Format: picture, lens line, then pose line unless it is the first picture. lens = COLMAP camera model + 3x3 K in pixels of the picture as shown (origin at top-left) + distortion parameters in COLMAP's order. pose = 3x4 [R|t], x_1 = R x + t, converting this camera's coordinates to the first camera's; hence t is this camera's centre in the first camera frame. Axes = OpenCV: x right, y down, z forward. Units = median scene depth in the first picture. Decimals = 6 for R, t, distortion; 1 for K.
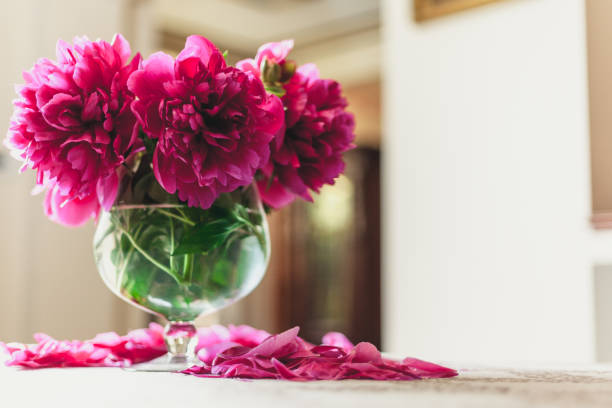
lens RADIAL K [[980.4, 0, 306.0], [0, 980.4, 204.0], [0, 0, 1]] dist [-0.005582, -0.043135]
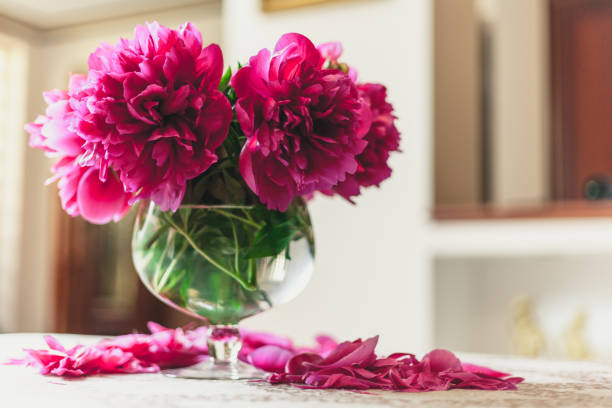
lens RADIAL K [[967.4, 0, 306.0], [0, 967.4, 204.0], [0, 0, 1]] dist [-0.011093, 0.039122]
pose [[0.963723, 0.032943, 0.264863, -0.338132], [-0.039118, 0.999071, 0.018073, -0.021324], [-0.264021, -0.027778, 0.964117, 0.074513]]
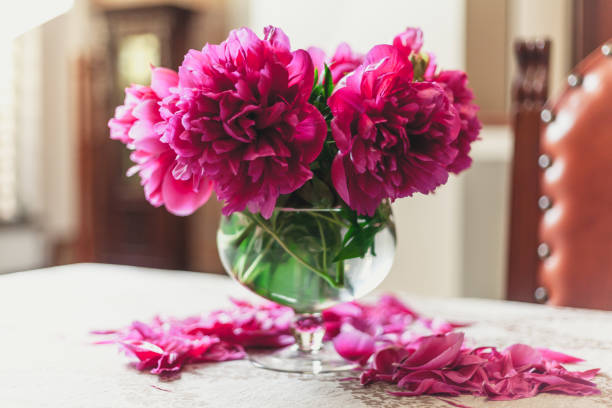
lens RADIAL K [[951.2, 0, 306.0], [0, 951.2, 204.0], [0, 0, 1]] dist [-0.002053, 0.004439]
pose [[0.965546, -0.013234, 0.259897, -0.419411], [-0.031601, 0.985352, 0.167578, -0.167163], [-0.258308, -0.170017, 0.950984, 0.112685]]
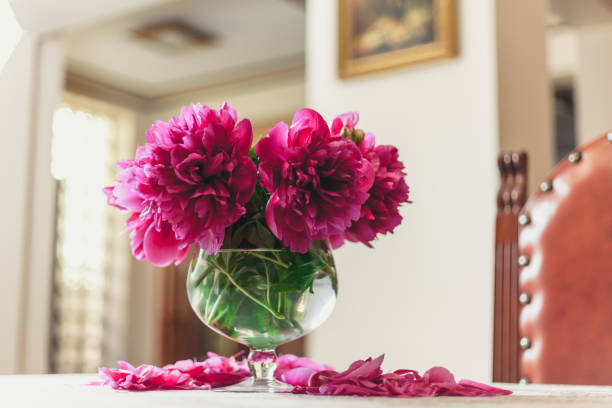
lens RADIAL K [[980.4, 0, 306.0], [0, 980.4, 204.0], [0, 0, 1]] dist [-0.005582, -0.043135]
pose [[0.988062, 0.025432, 0.151944, -0.284782], [-0.019698, 0.999040, -0.039124, -0.008499], [-0.152793, 0.035664, 0.987614, -0.173767]]
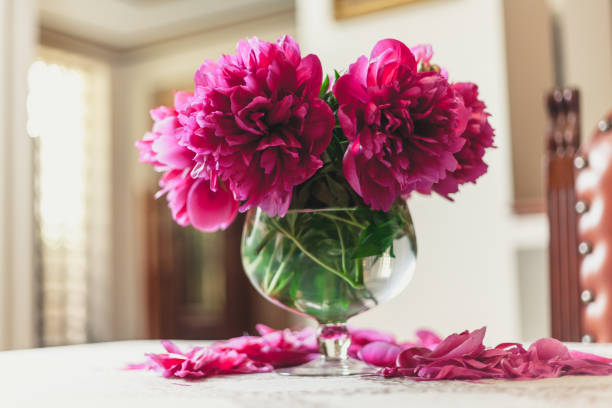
lens RADIAL K [[951.2, 0, 306.0], [0, 951.2, 204.0], [0, 0, 1]] dist [-0.002053, 0.004439]
pose [[0.981735, -0.016430, 0.189545, -0.372406], [0.013703, 0.999783, 0.015691, -0.019627], [-0.189762, -0.012807, 0.981747, 0.060485]]
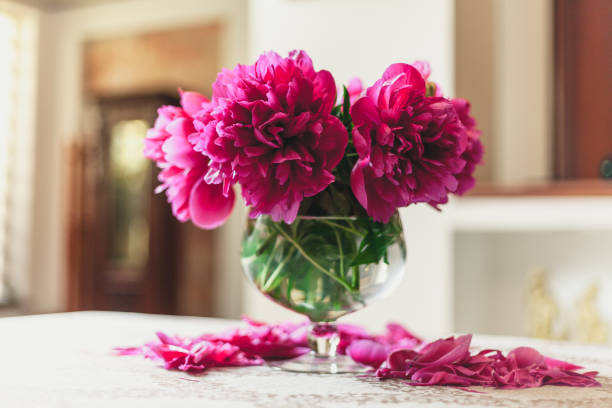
lens RADIAL K [[951.2, 0, 306.0], [0, 951.2, 204.0], [0, 0, 1]] dist [-0.002053, 0.004439]
pose [[0.960210, 0.023650, 0.278275, -0.481071], [-0.042691, 0.997127, 0.062564, -0.078203], [-0.275996, -0.071954, 0.958462, 0.033719]]
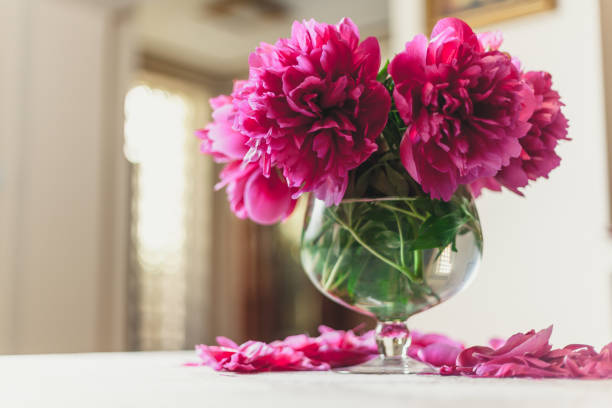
lens RADIAL K [[951.2, 0, 306.0], [0, 951.2, 204.0], [0, 0, 1]] dist [-0.002053, 0.004439]
pose [[0.996575, 0.003401, 0.082623, -0.319336], [-0.001728, 0.999792, -0.020314, 0.026872], [-0.082675, 0.020102, 0.996374, 0.091748]]
